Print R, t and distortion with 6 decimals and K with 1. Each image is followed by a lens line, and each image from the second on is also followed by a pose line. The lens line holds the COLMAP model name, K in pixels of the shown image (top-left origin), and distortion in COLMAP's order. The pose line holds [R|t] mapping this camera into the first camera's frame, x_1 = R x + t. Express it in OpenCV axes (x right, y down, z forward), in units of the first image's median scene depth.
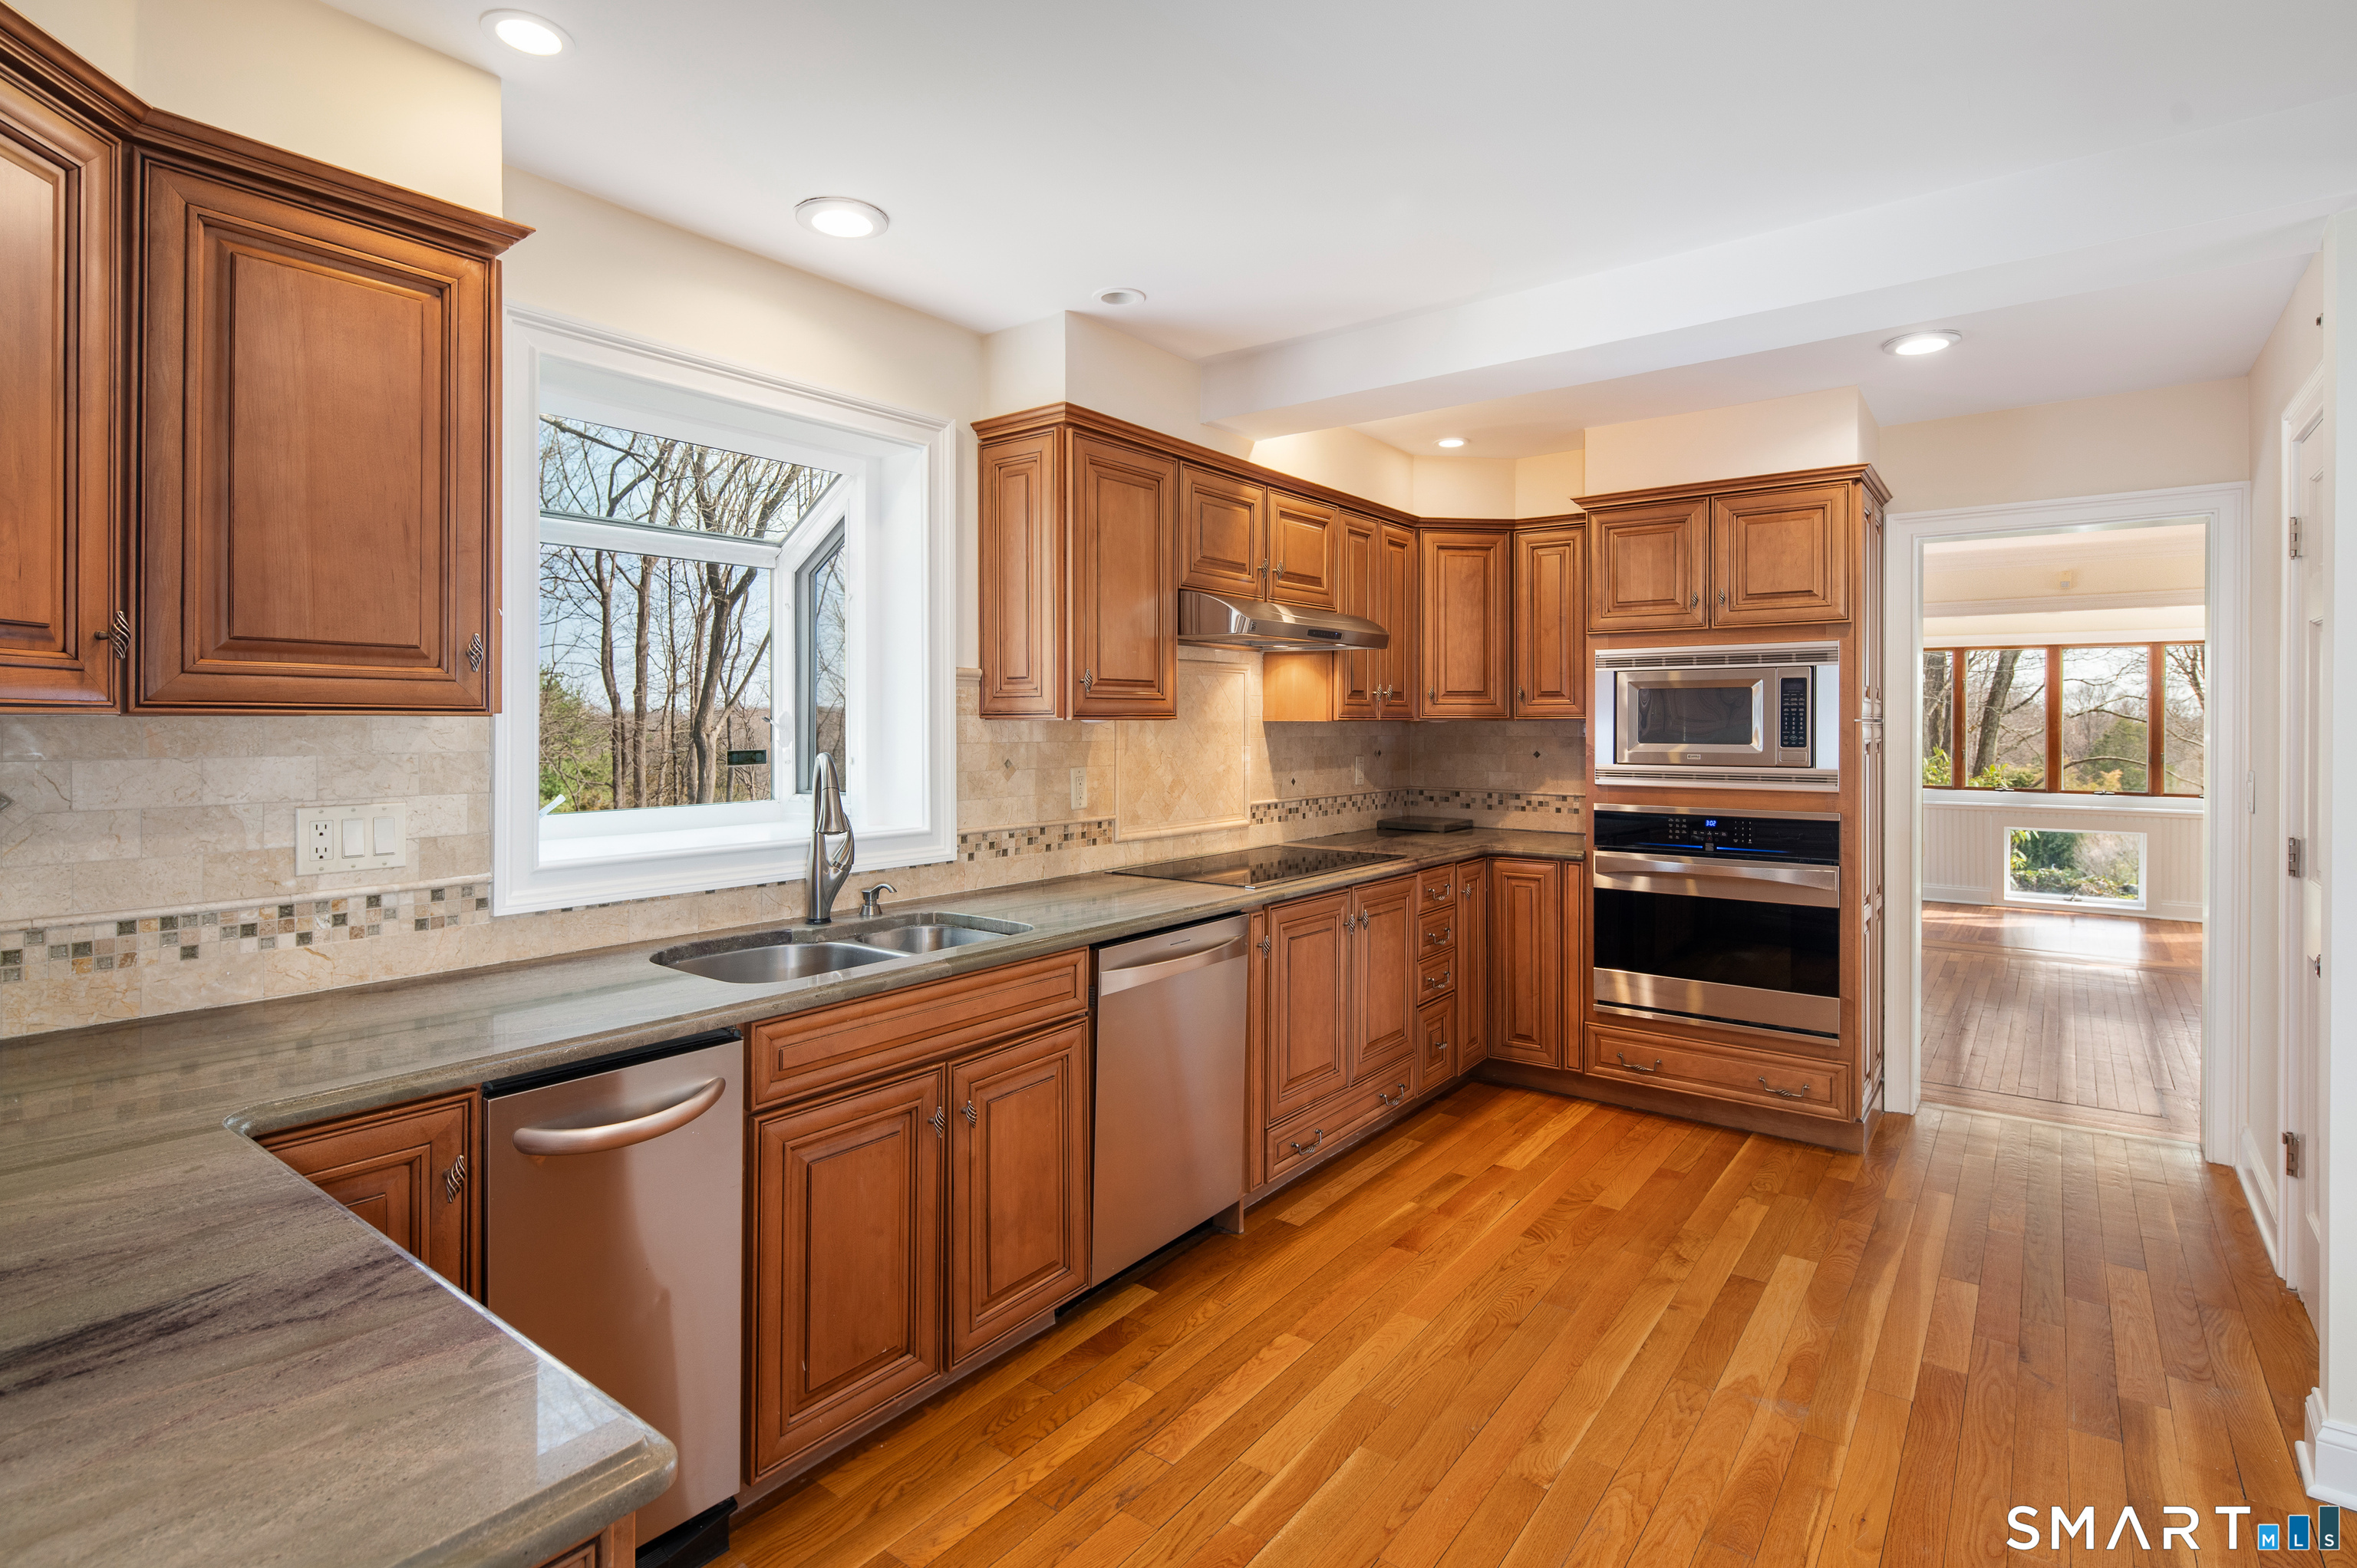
lens RADIAL K [[1157.4, 0, 1184.9], [0, 1157.4, 722.8], [0, 0, 1]] dist [-0.000083, -0.000454]
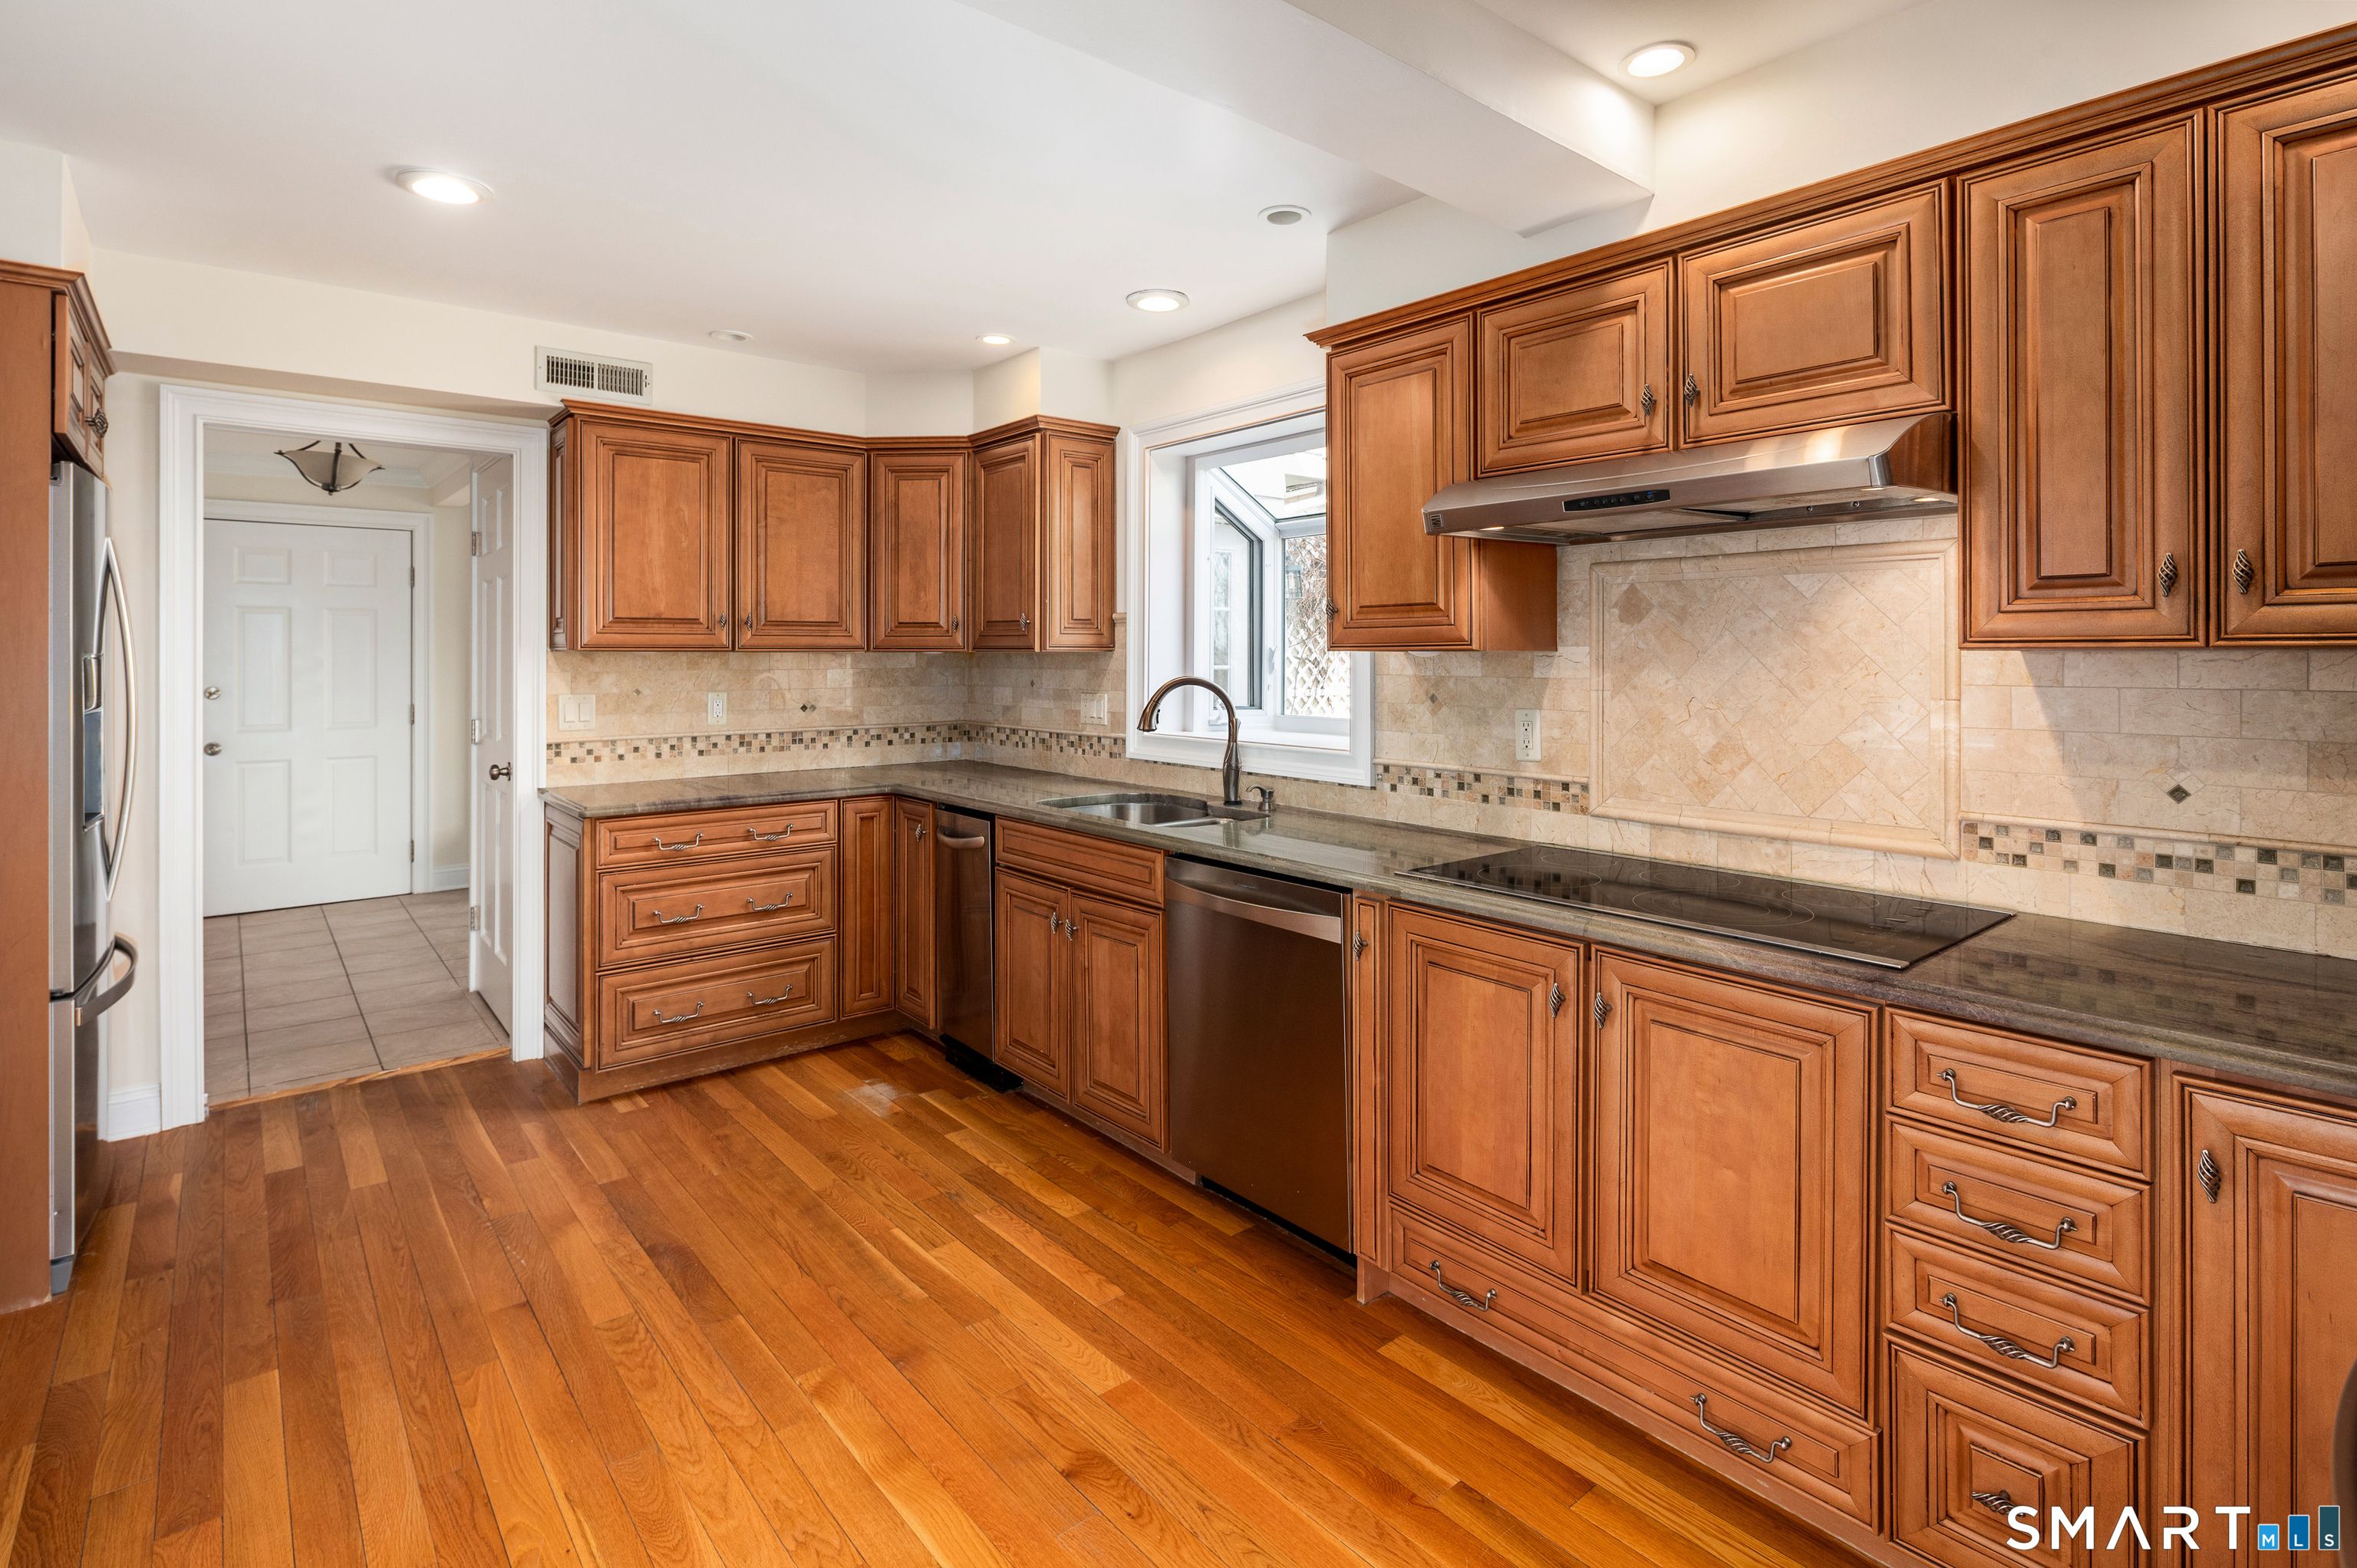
lens RADIAL K [[1151.6, 0, 1181.8], [0, 1151.6, 654.3], [0, 0, 1]] dist [-0.000498, -0.001670]
pose [[-0.234334, -0.002112, -0.972154, 0.796866], [-0.001967, 0.999997, -0.001699, 0.001613], [0.972154, 0.001514, -0.234338, 1.010834]]
